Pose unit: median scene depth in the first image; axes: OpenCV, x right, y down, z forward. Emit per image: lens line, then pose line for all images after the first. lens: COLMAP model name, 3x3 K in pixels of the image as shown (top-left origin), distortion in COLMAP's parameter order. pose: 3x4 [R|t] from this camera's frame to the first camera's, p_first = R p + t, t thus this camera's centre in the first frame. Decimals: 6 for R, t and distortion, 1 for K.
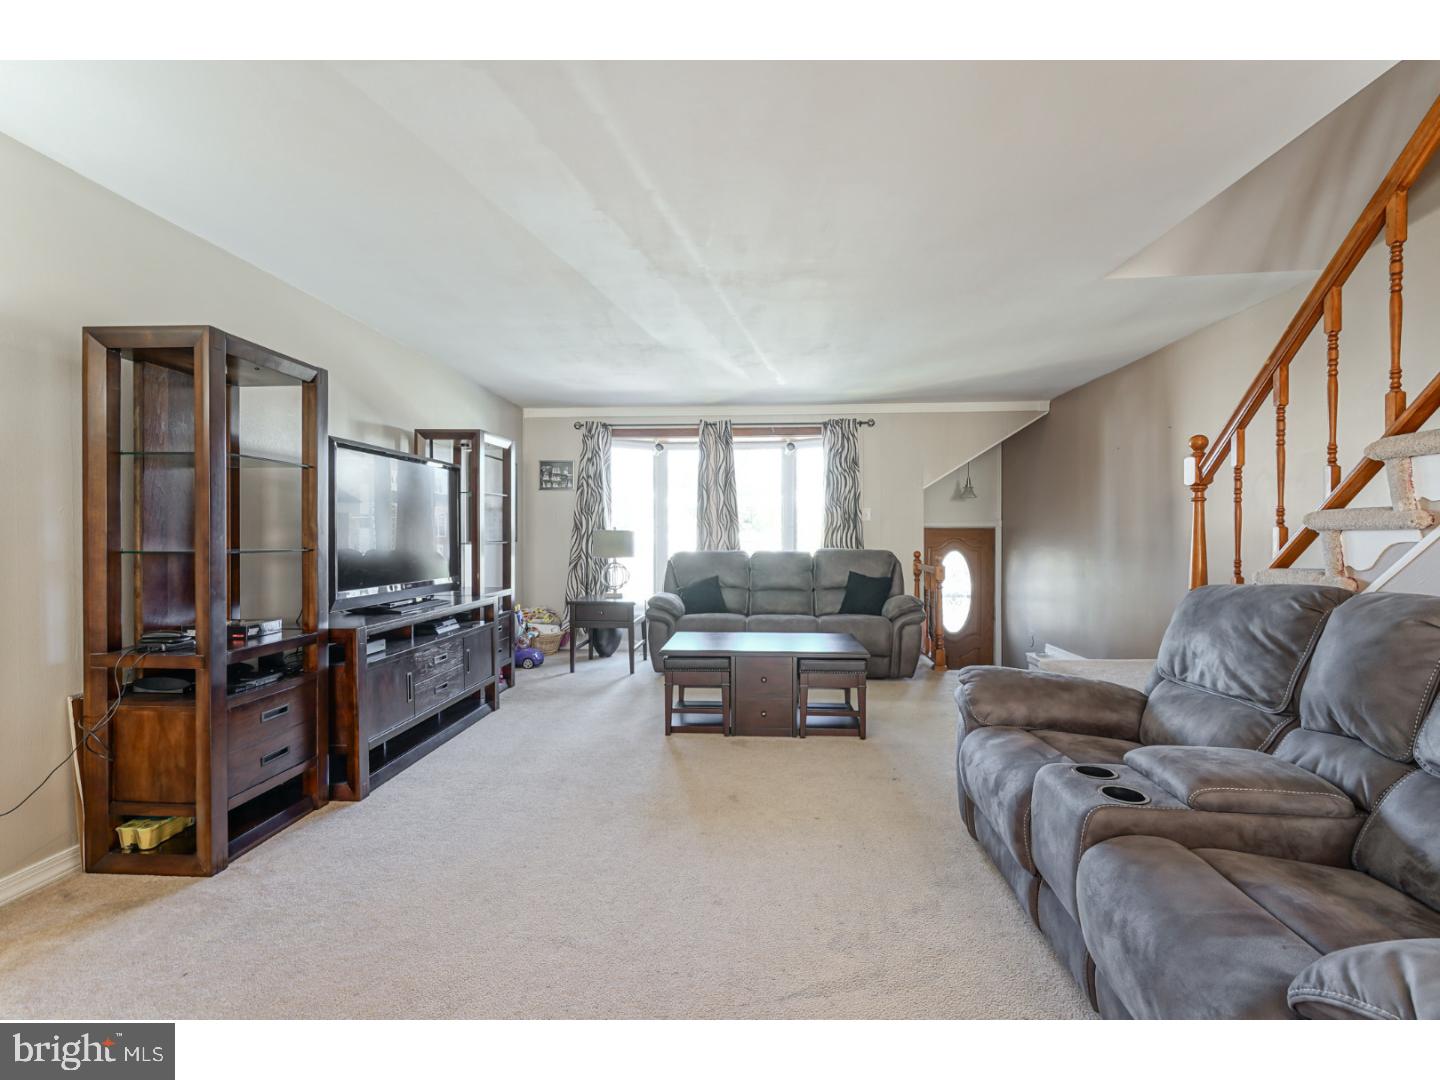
lens RADIAL K [[665.3, 0, 719.1], [0, 665.3, 534.1], [0, 0, 1]] dist [-0.000652, 0.000096]
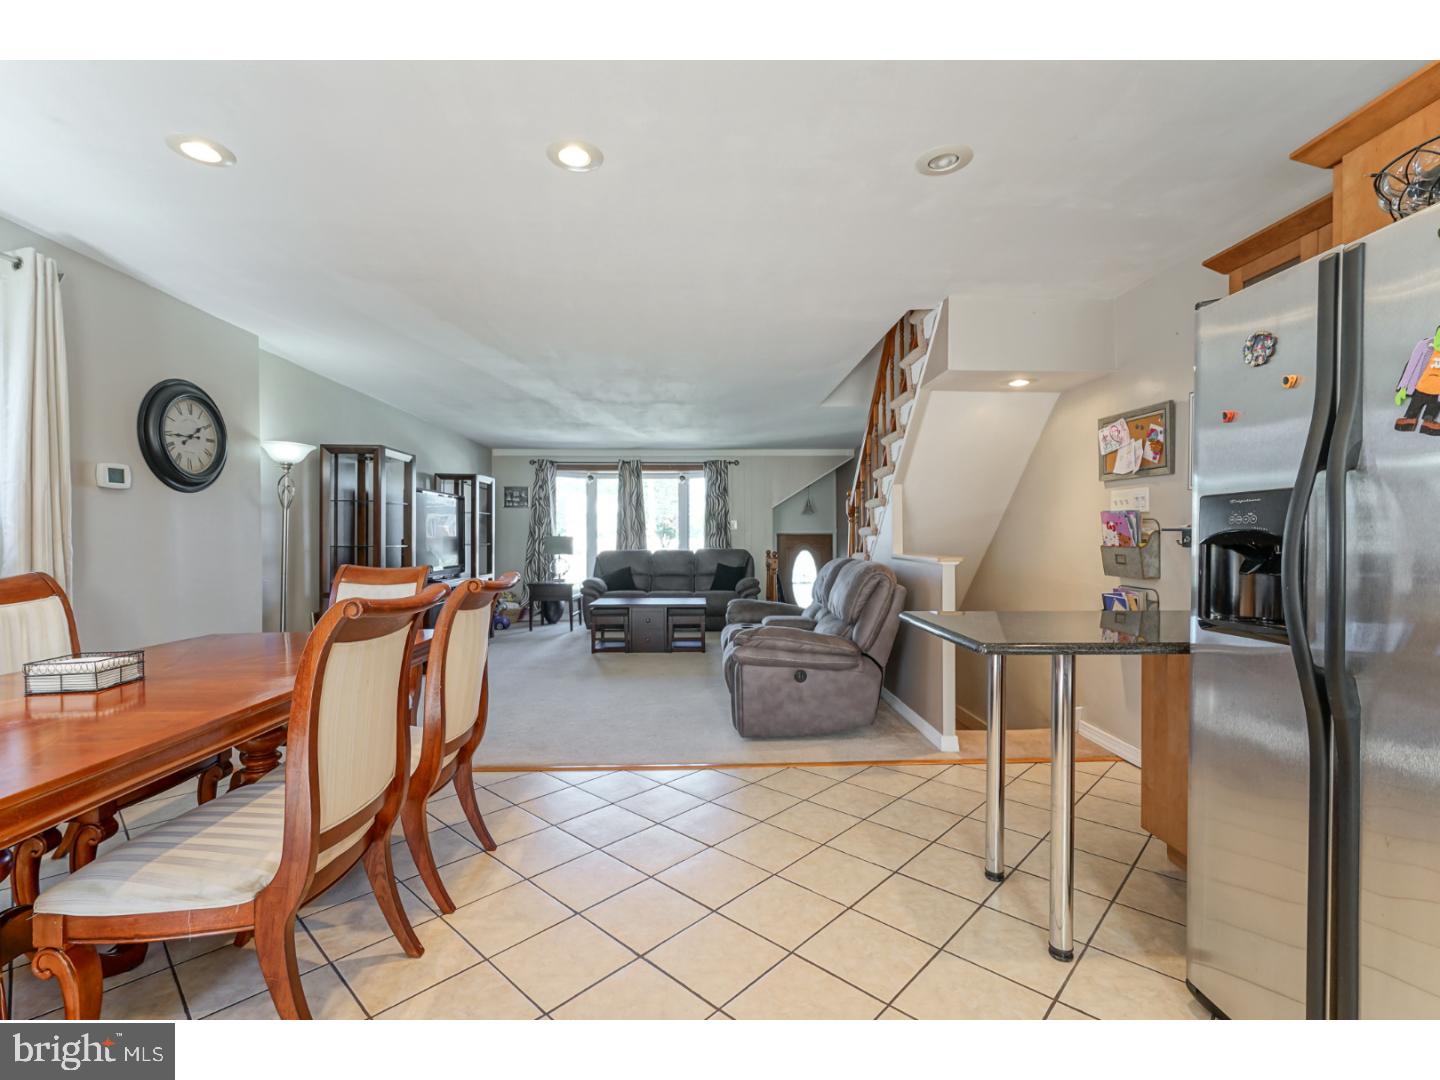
lens RADIAL K [[665.3, 0, 725.4], [0, 665.3, 540.3], [0, 0, 1]] dist [-0.000652, 0.000096]
pose [[0.994815, -0.001670, 0.101684, 0.055727], [0.001505, 0.999997, 0.001694, 0.001940], [-0.101687, -0.001532, 0.994815, -0.472803]]
